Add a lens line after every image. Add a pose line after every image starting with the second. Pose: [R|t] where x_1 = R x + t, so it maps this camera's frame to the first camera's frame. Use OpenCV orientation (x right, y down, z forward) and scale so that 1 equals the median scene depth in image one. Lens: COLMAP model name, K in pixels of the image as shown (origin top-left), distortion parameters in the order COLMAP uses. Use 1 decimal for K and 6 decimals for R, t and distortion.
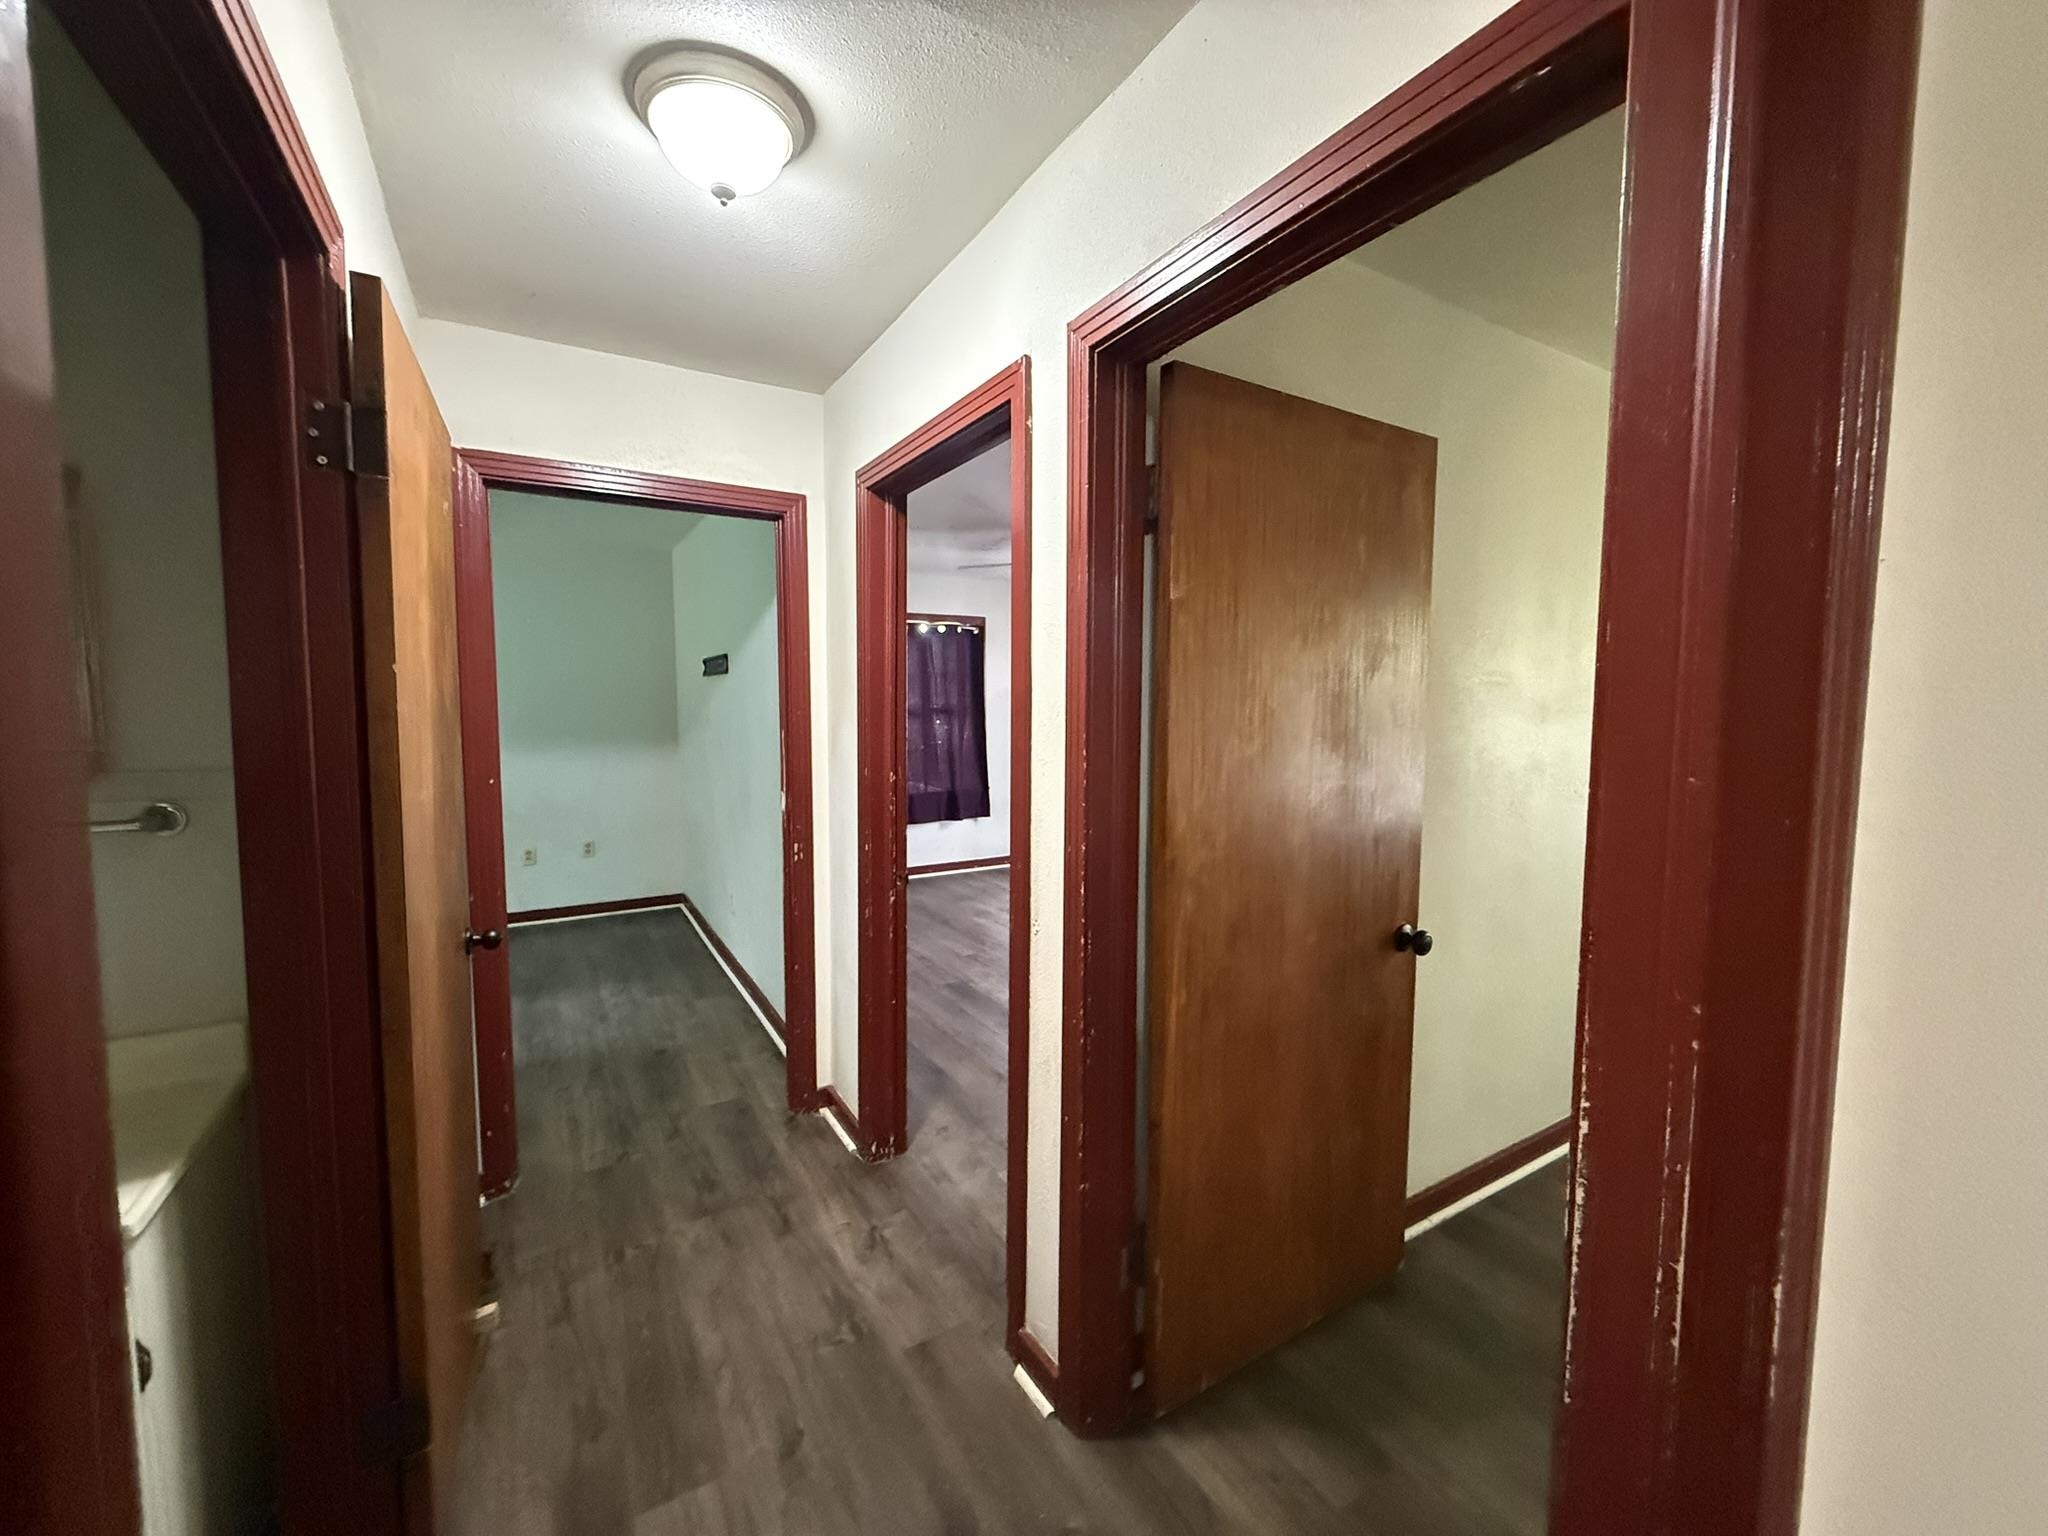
lens RADIAL K [[815.7, 0, 1025.5], [0, 815.7, 765.5], [0, 0, 1]] dist [0.001103, 0.000003]
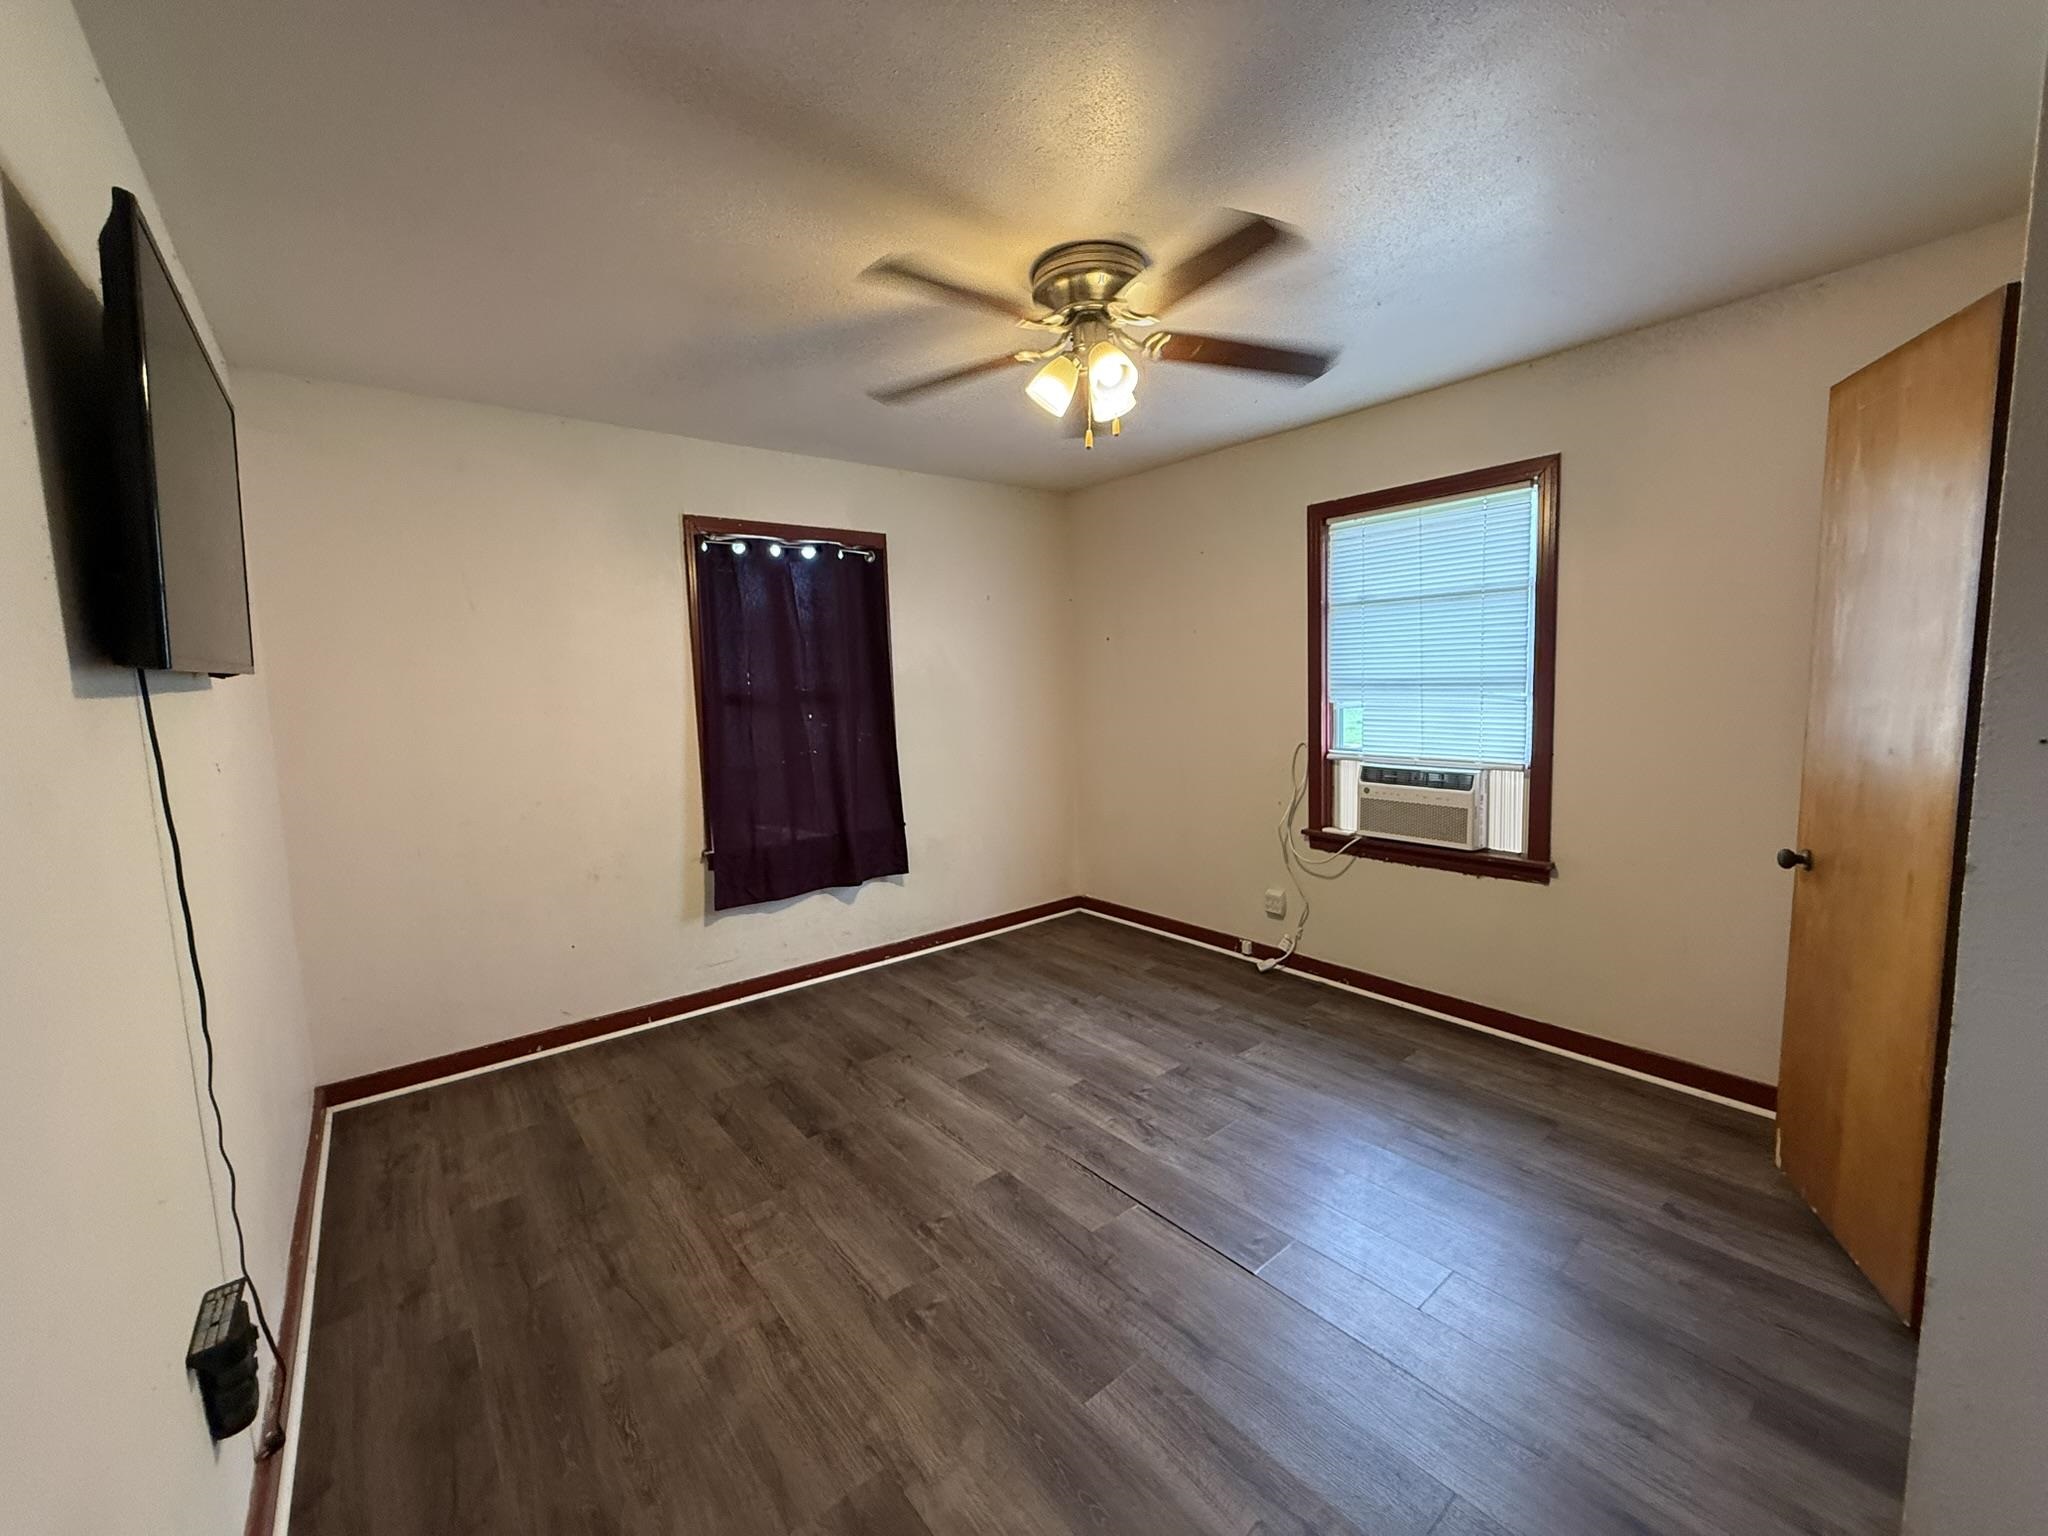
lens RADIAL K [[815.7, 0, 1040.2], [0, 815.7, 763.1], [0, 0, 1]] dist [0.001103, 0.000003]
pose [[0.988886, -0.045647, 0.141498, -0.030295], [0.041812, 0.998676, 0.029954, -0.031274], [-0.142678, -0.023705, 0.989485, 0.412352]]
